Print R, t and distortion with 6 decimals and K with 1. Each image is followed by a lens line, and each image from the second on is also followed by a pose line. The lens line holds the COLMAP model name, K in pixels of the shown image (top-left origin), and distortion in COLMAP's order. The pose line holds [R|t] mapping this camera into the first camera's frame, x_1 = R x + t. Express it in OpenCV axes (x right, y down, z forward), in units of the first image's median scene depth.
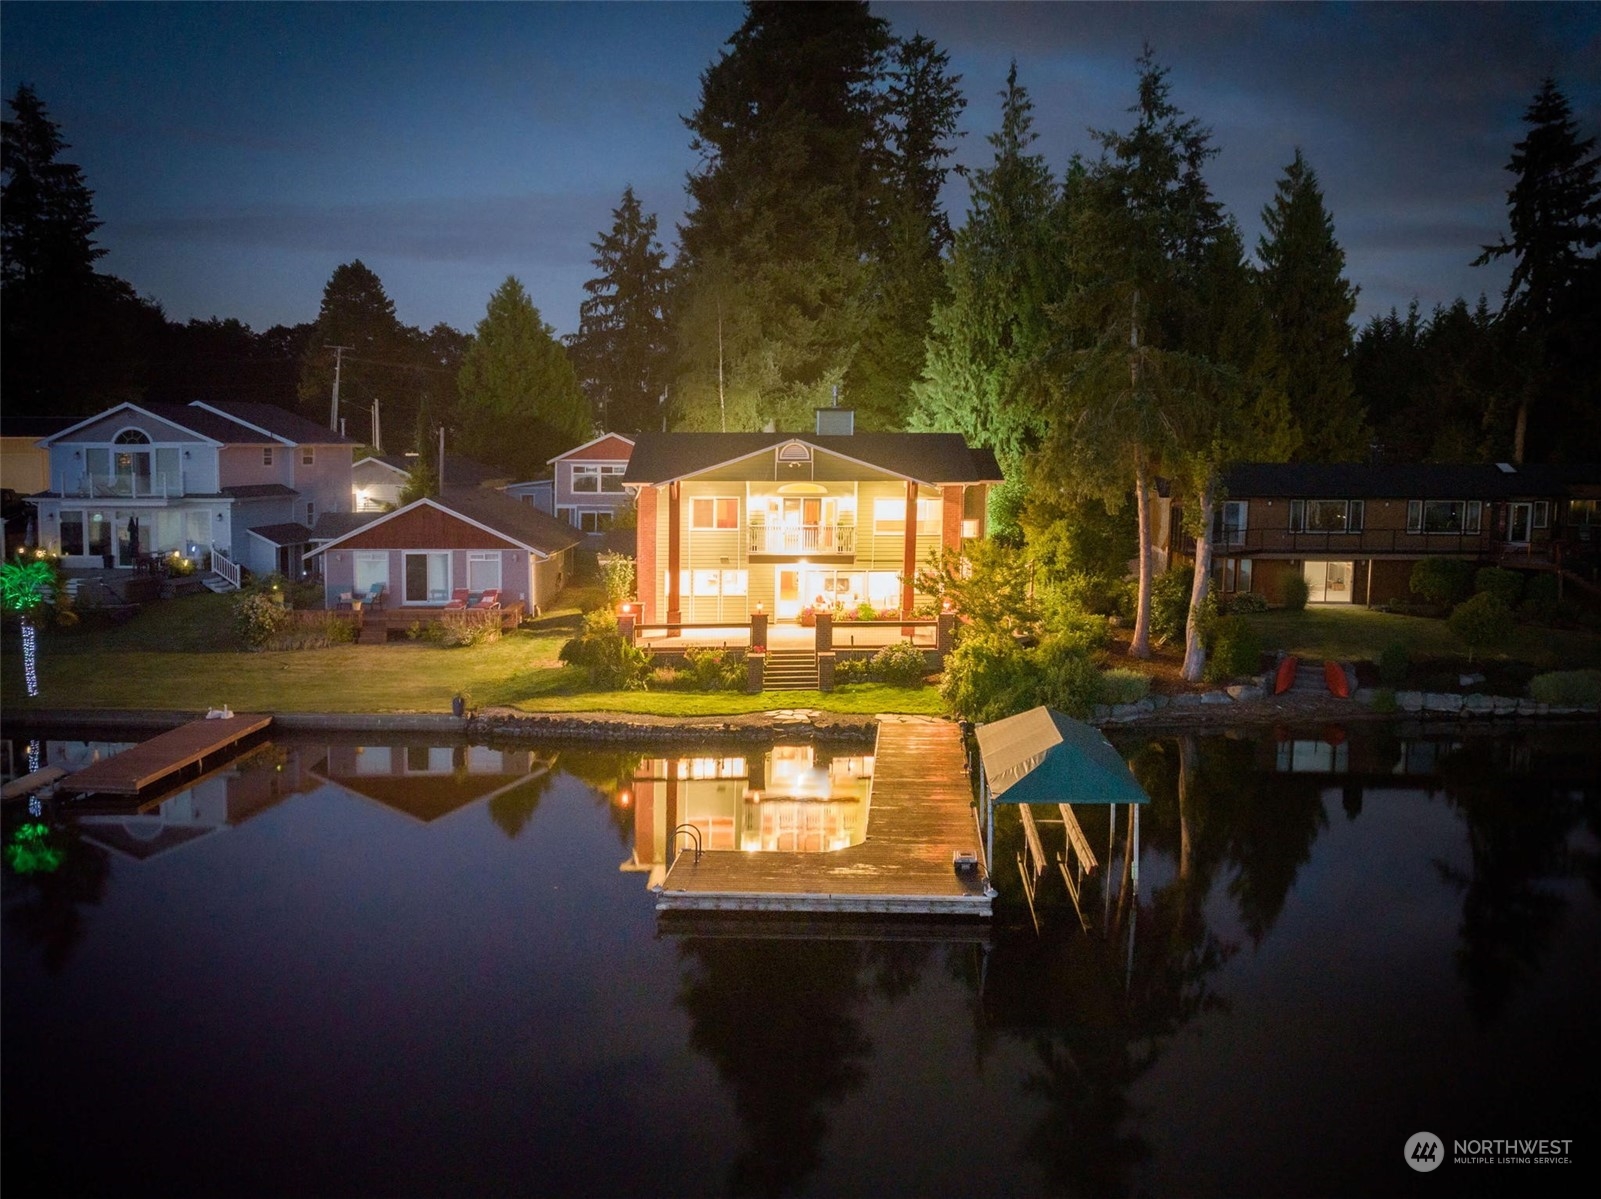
lens RADIAL K [[1299.3, 0, 868.8], [0, 1299.3, 568.0], [0, 0, 1]] dist [-0.010084, -0.010003]
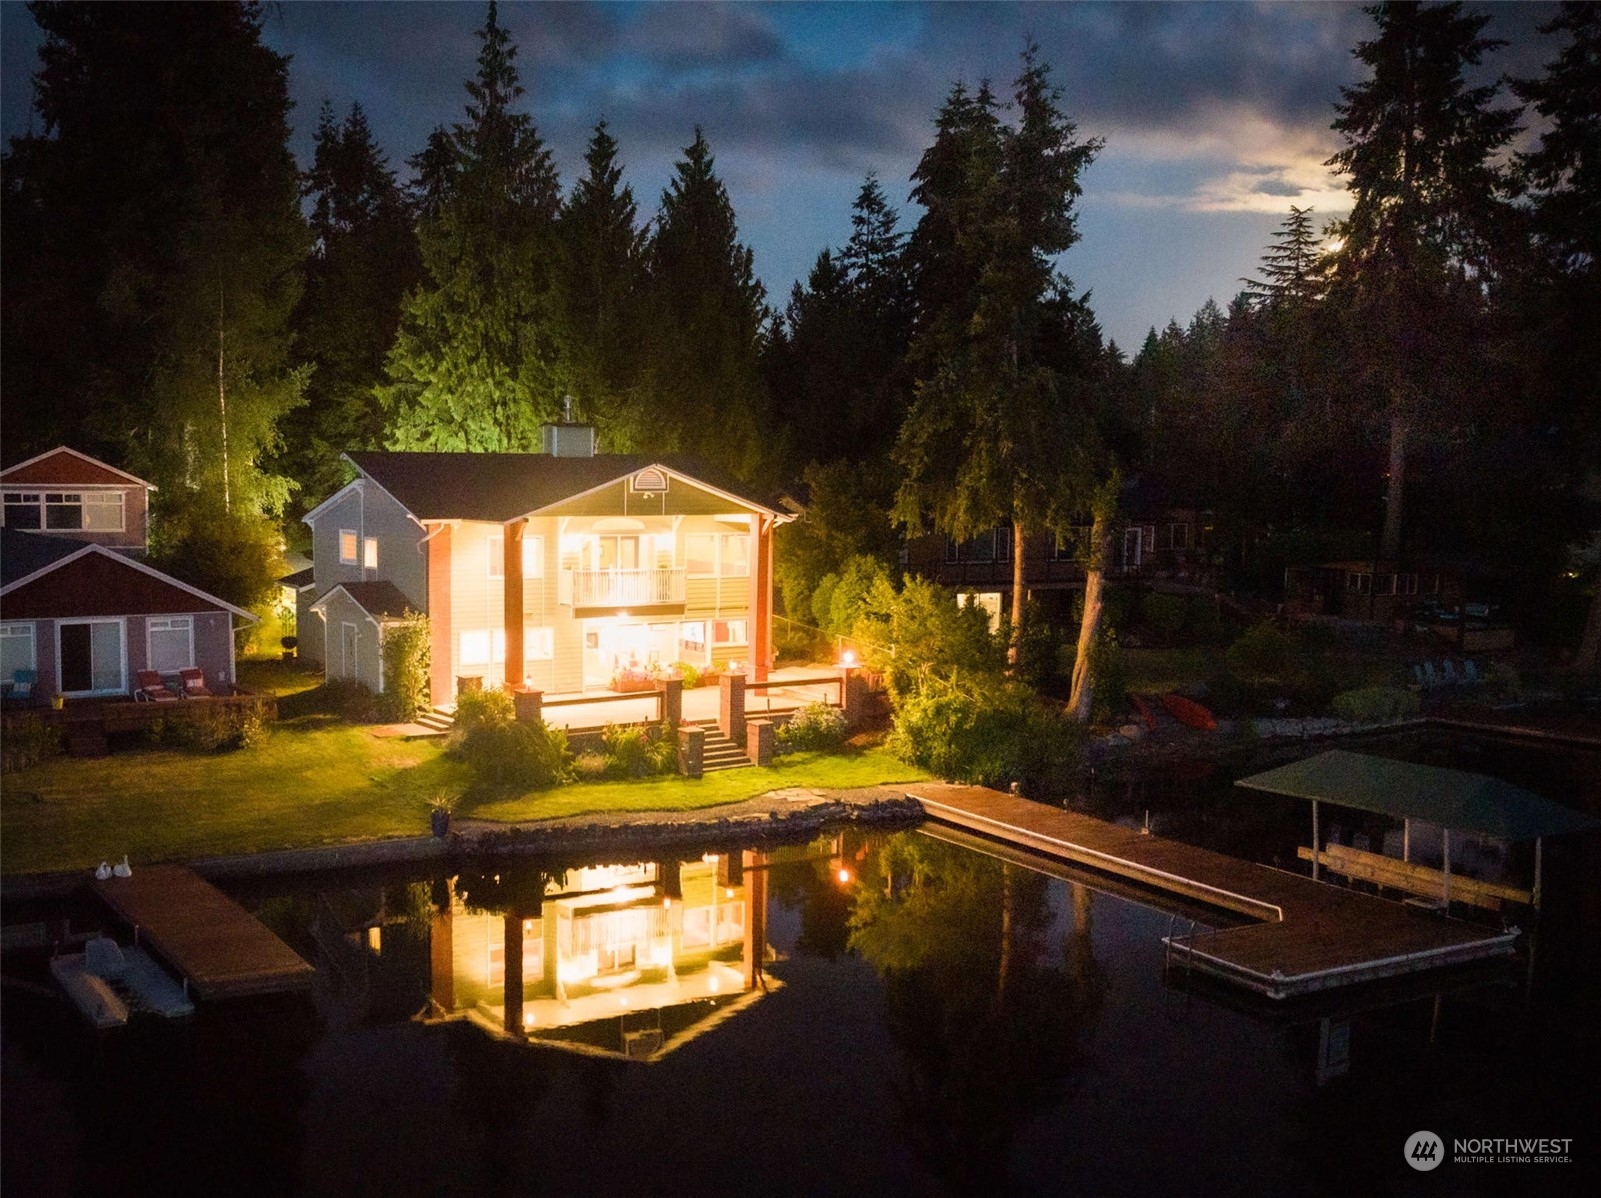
lens RADIAL K [[1602.1, 0, 687.3], [0, 1602.1, 601.9], [0, 0, 1]] dist [-0.018477, -0.024376]
pose [[0.887450, -0.034971, 0.459575, -0.474308], [0.036443, 0.999320, 0.005671, -0.016480], [-0.459460, 0.011715, 0.888121, 0.089130]]
